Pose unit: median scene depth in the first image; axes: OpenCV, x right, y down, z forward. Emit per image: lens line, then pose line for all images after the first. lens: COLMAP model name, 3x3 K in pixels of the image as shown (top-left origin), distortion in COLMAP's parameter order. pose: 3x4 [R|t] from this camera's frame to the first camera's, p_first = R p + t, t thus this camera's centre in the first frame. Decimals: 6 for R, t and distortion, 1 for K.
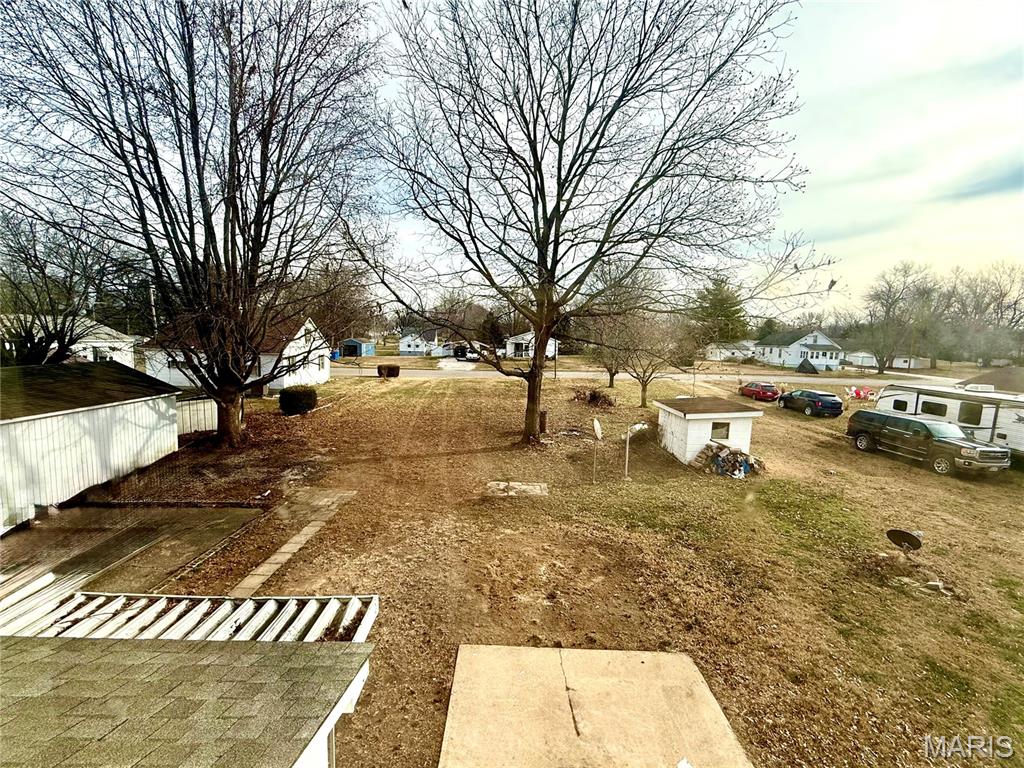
lens RADIAL K [[407.8, 0, 514.0], [0, 407.8, 392.7], [0, 0, 1]] dist [0.002109, -0.001360]
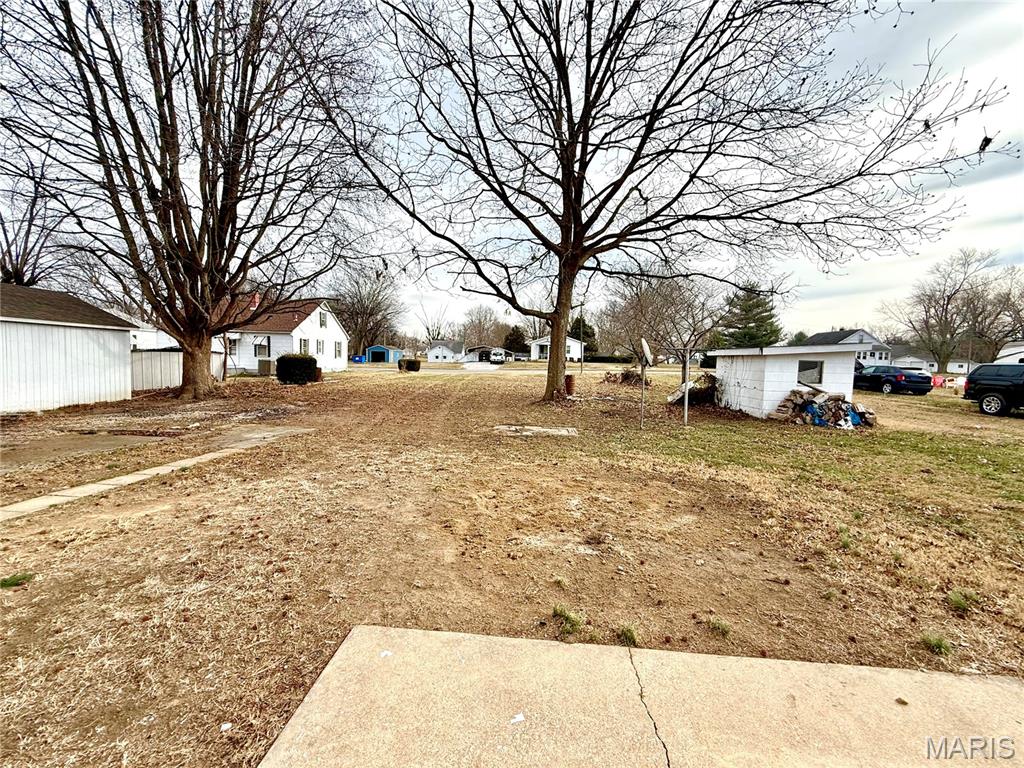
lens RADIAL K [[407.8, 0, 510.2], [0, 407.8, 378.9], [0, 0, 1]] dist [0.002109, -0.001360]
pose [[0.997508, -0.002694, -0.070506, 0.014468], [-0.000996, 0.998634, -0.052248, 0.173895], [0.070551, 0.052188, 0.996142, 0.264711]]
